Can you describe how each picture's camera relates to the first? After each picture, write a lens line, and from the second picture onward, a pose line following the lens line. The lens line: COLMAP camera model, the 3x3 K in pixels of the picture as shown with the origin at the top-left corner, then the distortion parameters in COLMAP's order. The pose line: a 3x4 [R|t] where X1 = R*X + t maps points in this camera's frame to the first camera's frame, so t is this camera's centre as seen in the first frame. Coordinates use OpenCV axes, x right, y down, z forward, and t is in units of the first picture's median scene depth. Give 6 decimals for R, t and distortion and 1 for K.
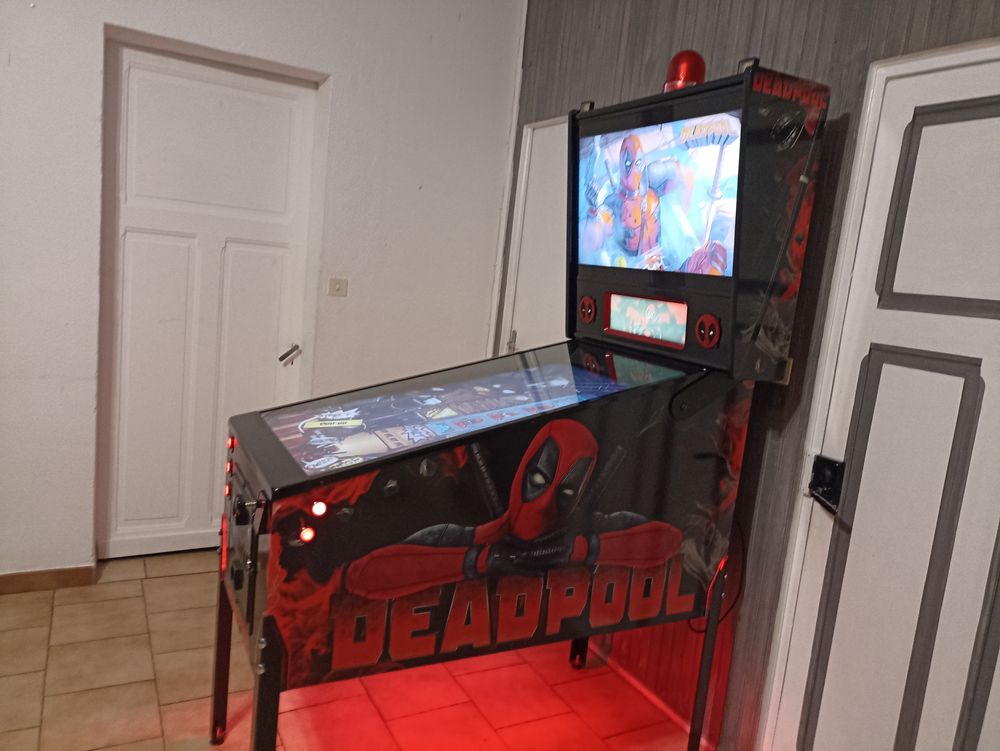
lens RADIAL K [[737.0, 0, 504.9], [0, 737.0, 373.0], [0, 0, 1]] dist [0.042312, -0.064621]
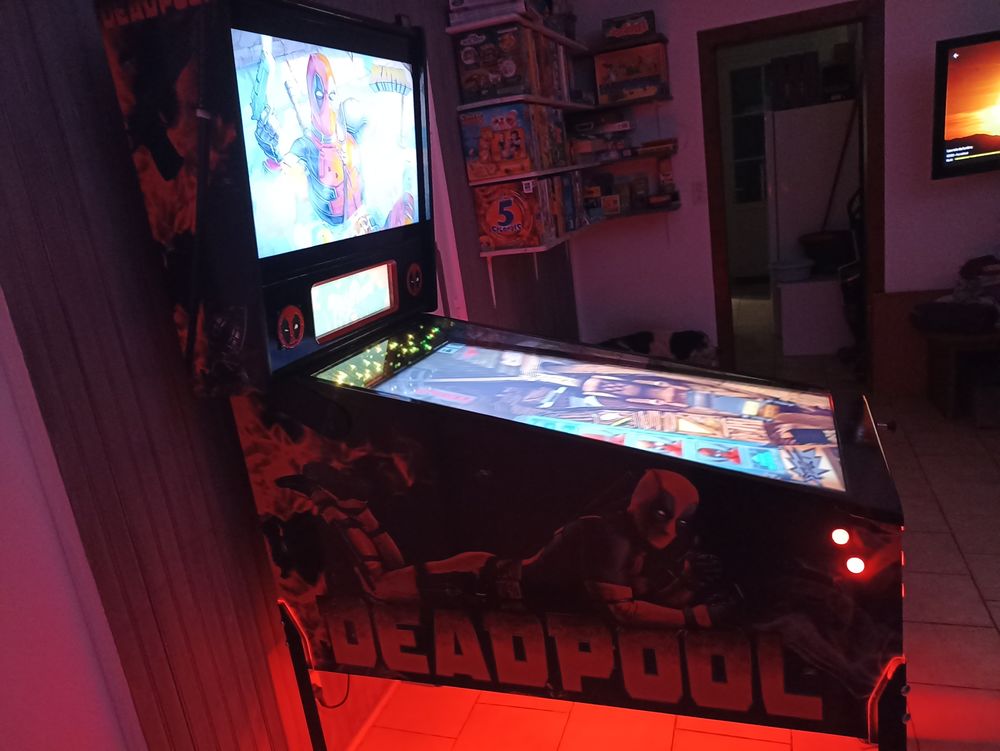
lens RADIAL K [[737.0, 0, 504.9], [0, 737.0, 373.0], [0, 0, 1]] dist [0.042312, -0.064621]
pose [[-0.674595, -0.202974, 0.709734, -0.525883], [0.171044, 0.892310, 0.417764, -0.322991], [-0.718098, 0.403217, -0.567231, 1.433150]]
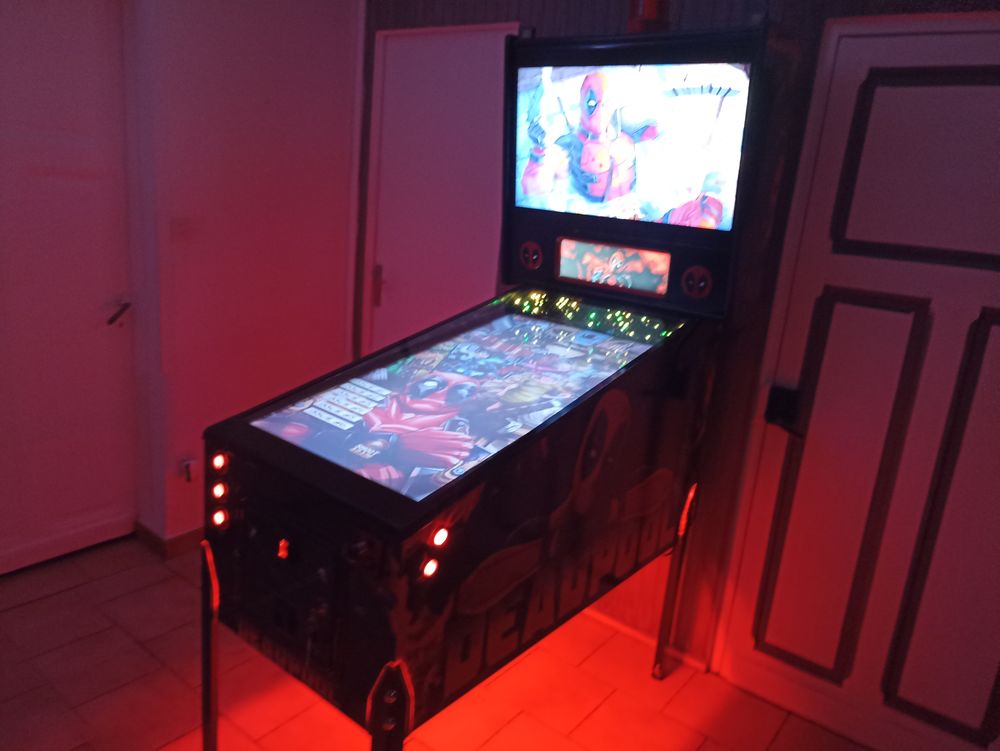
lens RADIAL K [[737.0, 0, 504.9], [0, 737.0, 373.0], [0, 0, 1]] dist [0.042312, -0.064621]
pose [[0.917249, -0.114488, 0.381506, -0.351509], [0.058344, 0.986089, 0.155644, -0.099954], [-0.394019, -0.120506, 0.911168, 0.140454]]
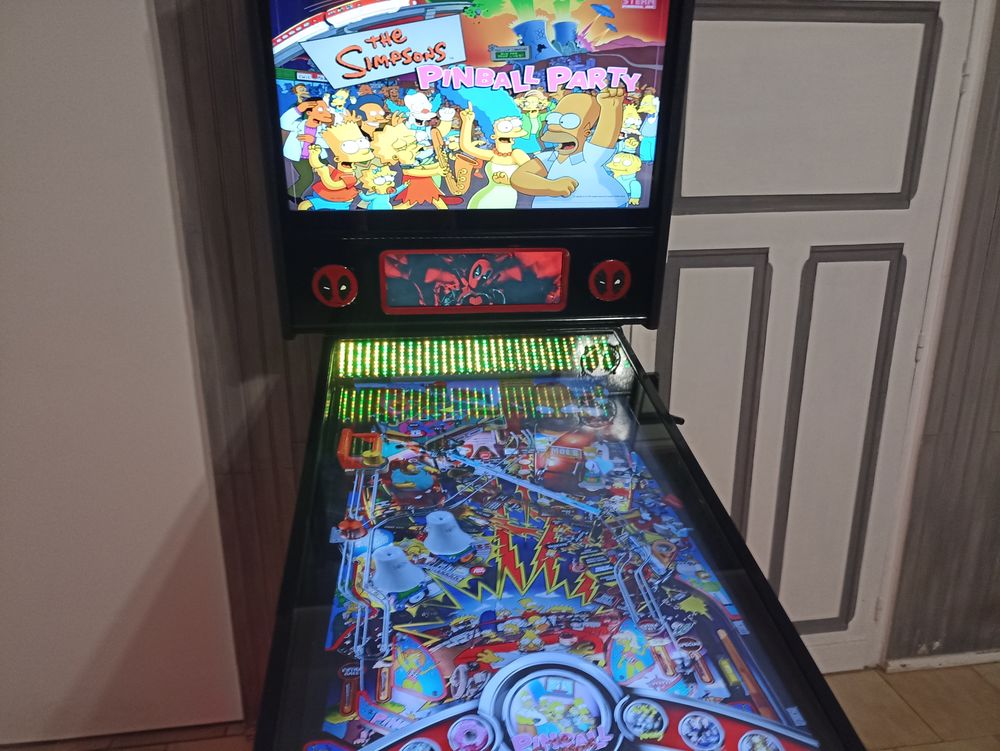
lens RADIAL K [[737.0, 0, 504.9], [0, 737.0, 373.0], [0, 0, 1]] dist [0.042312, -0.064621]
pose [[0.351007, -0.363912, 0.862764, -0.447507], [0.171158, 0.930802, 0.322976, -0.221370], [-0.920597, 0.034302, 0.389005, 0.741652]]
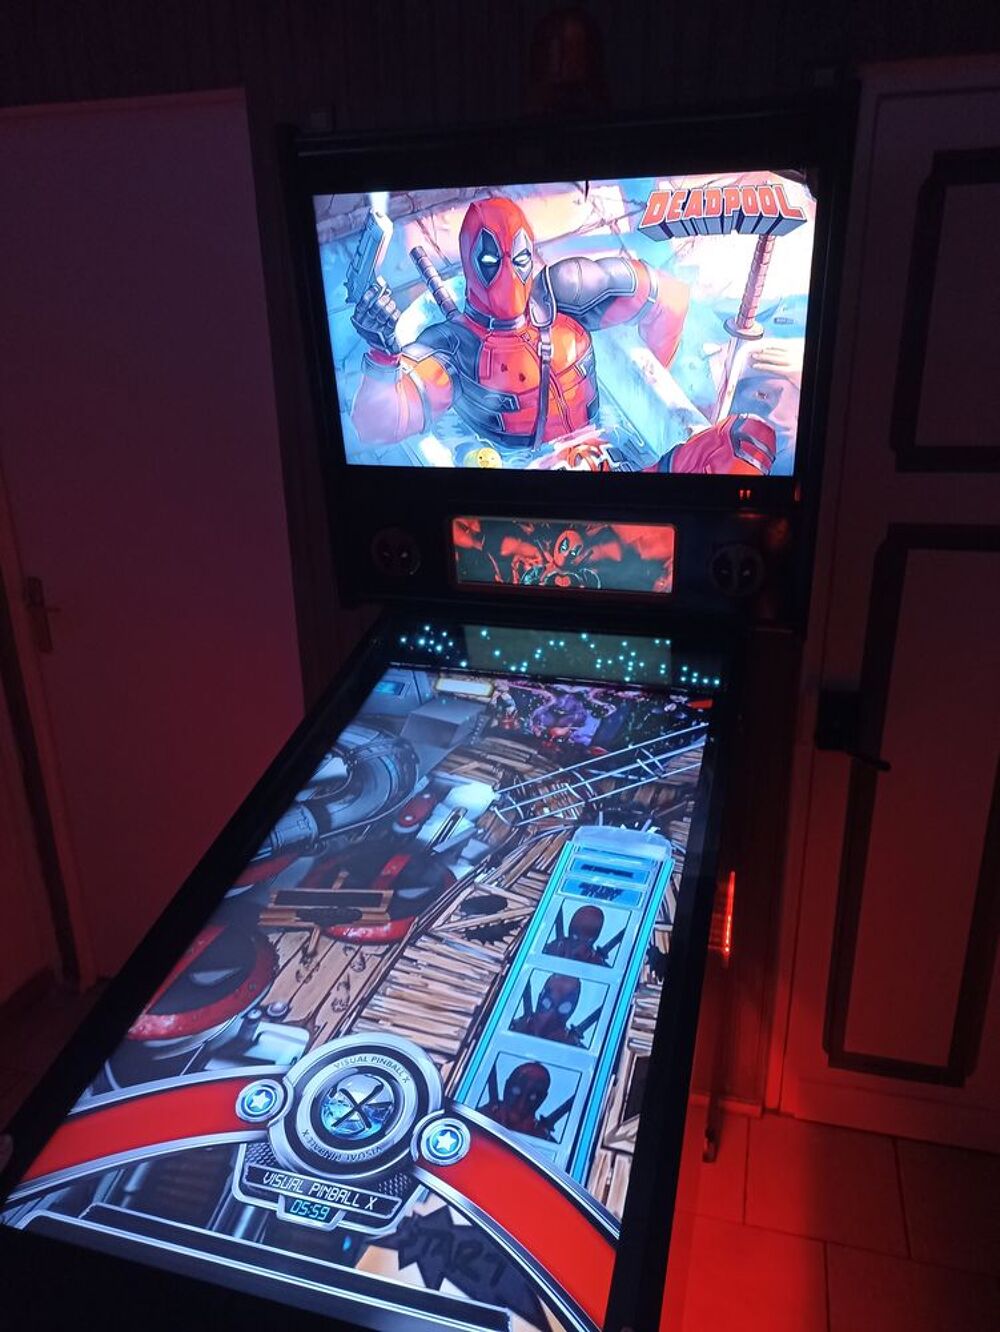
lens RADIAL K [[981.7, 0, 500.0], [0, 981.7, 666.0], [0, 0, 1]] dist [0.042312, -0.064621]
pose [[0.692297, -0.350394, 0.630832, -0.343093], [0.191835, 0.932106, 0.307209, -0.241101], [-0.695647, -0.091664, 0.712512, 0.528930]]
